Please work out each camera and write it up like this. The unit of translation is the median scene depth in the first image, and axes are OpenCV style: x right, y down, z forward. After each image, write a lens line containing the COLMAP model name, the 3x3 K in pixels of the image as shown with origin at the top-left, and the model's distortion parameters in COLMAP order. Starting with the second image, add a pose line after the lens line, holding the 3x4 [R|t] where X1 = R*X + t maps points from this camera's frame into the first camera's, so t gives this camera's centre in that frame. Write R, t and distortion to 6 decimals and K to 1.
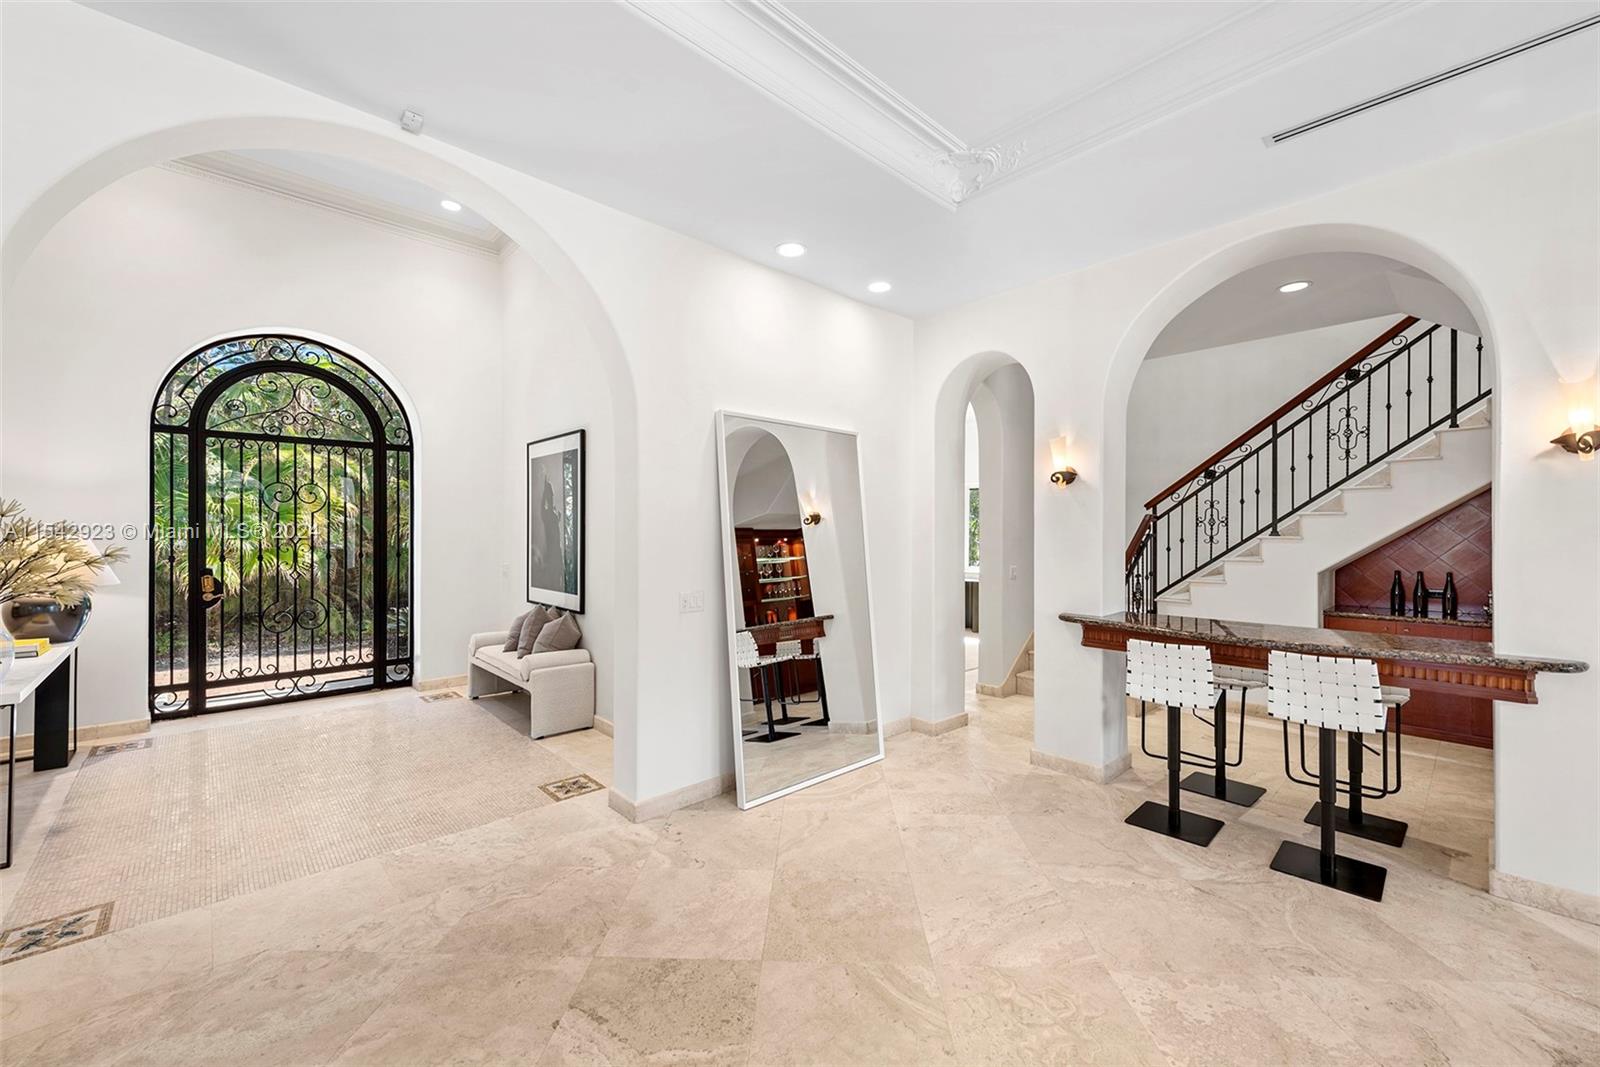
lens RADIAL K [[632.0, 0, 802.1], [0, 632.0, 534.0], [0, 0, 1]] dist [0.015704, -0.003053]
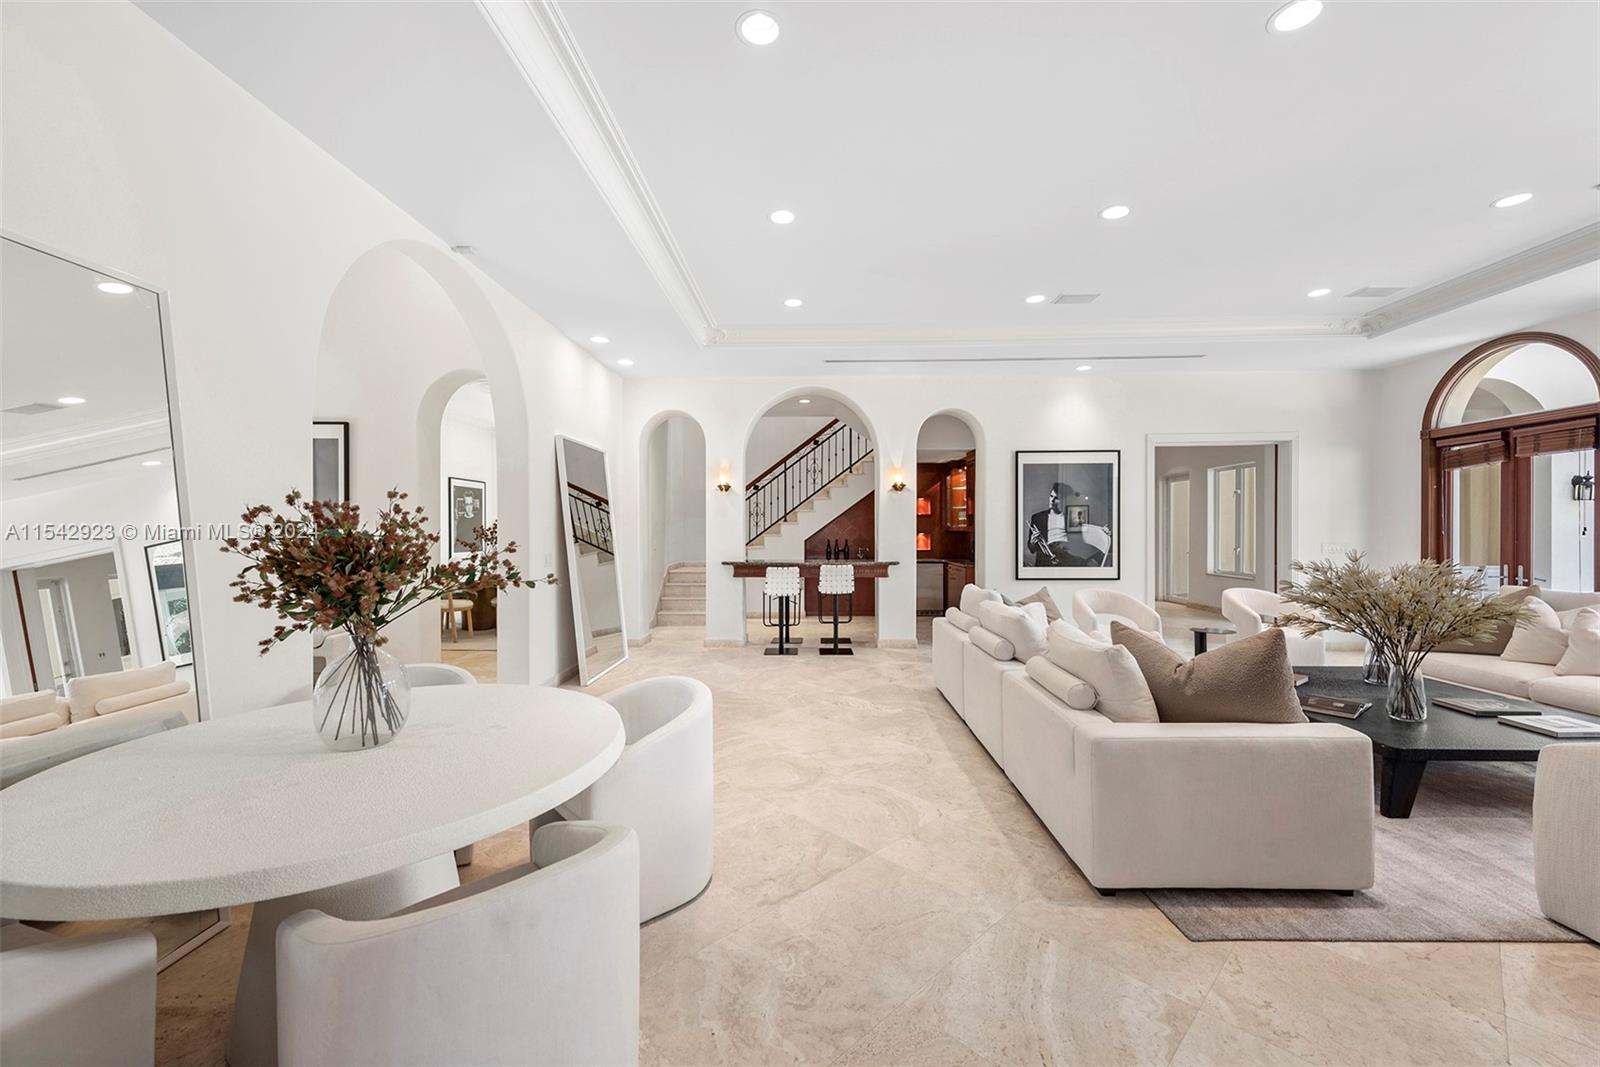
lens RADIAL K [[632.0, 0, 808.6], [0, 632.0, 528.0], [0, 0, 1]] dist [0.015704, -0.003053]
pose [[0.692003, 0.000100, 0.721895, -0.651045], [0.002393, 0.999994, -0.002432, 0.028838], [-0.721891, 0.003411, 0.691999, -0.398790]]
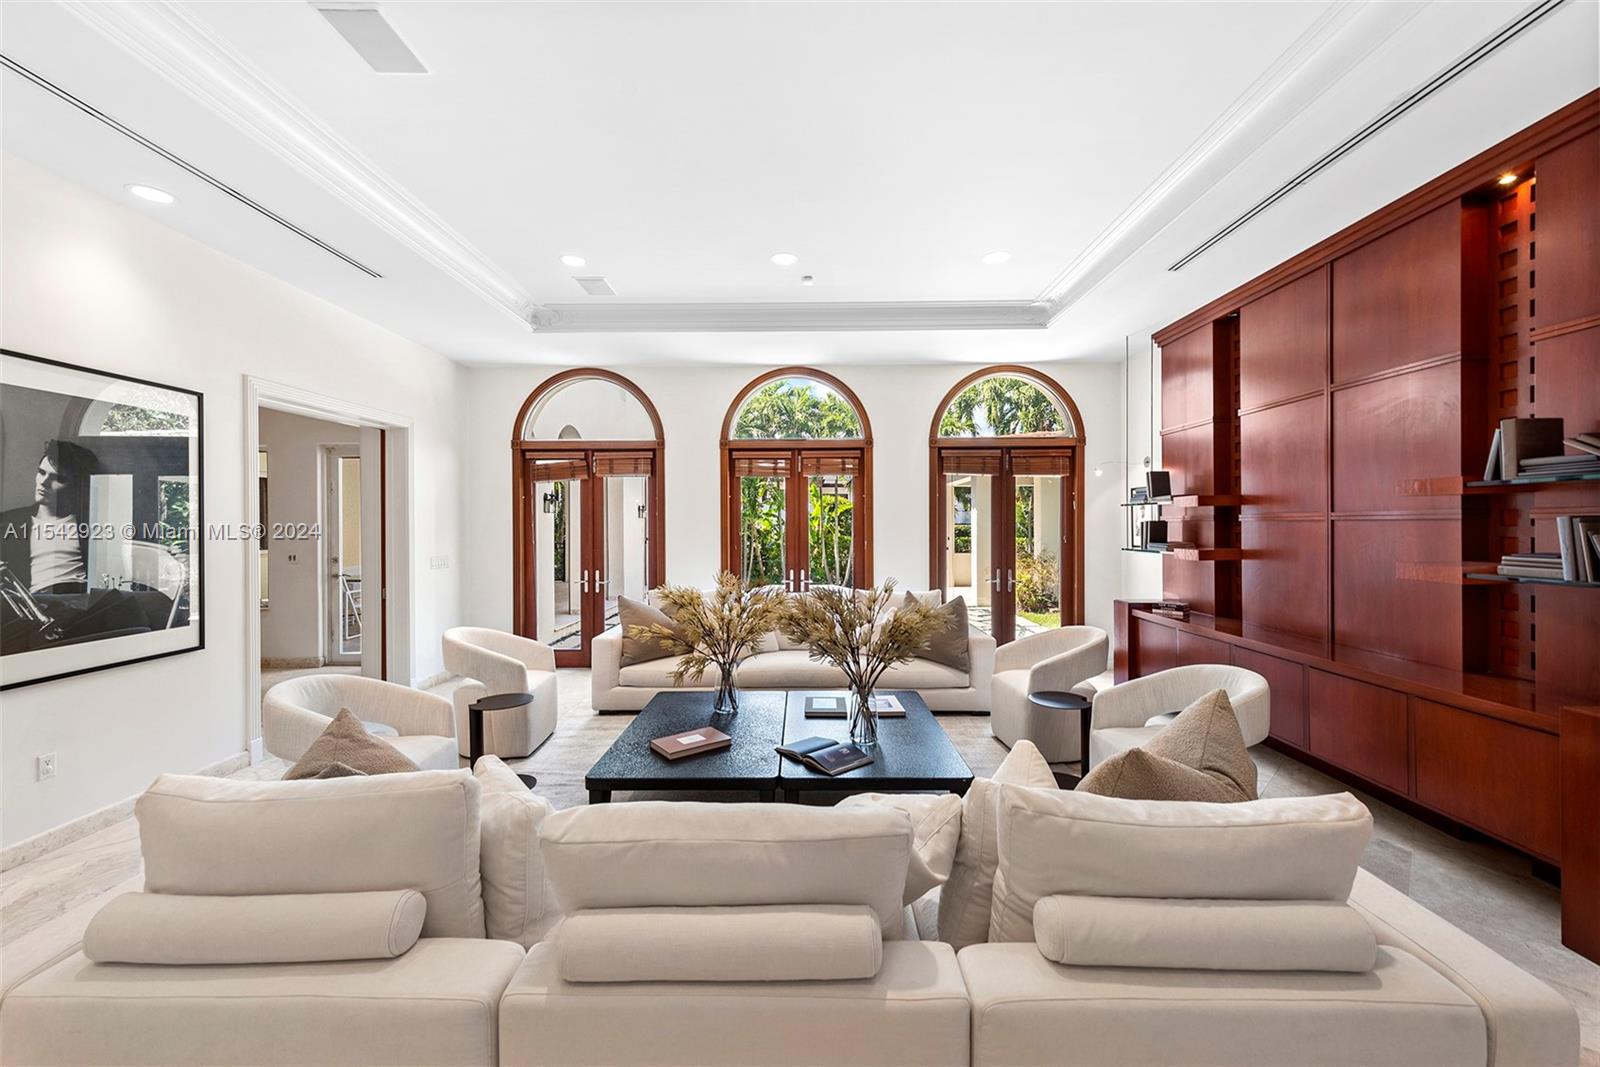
lens RADIAL K [[632.0, 0, 799.5], [0, 632.0, 530.1], [0, 0, 1]] dist [0.015704, -0.003053]
pose [[-0.717985, -0.004137, 0.696046, -0.066874], [0.000026, 0.999982, 0.005971, 0.000332], [-0.696059, 0.004305, -0.717972, 0.203266]]
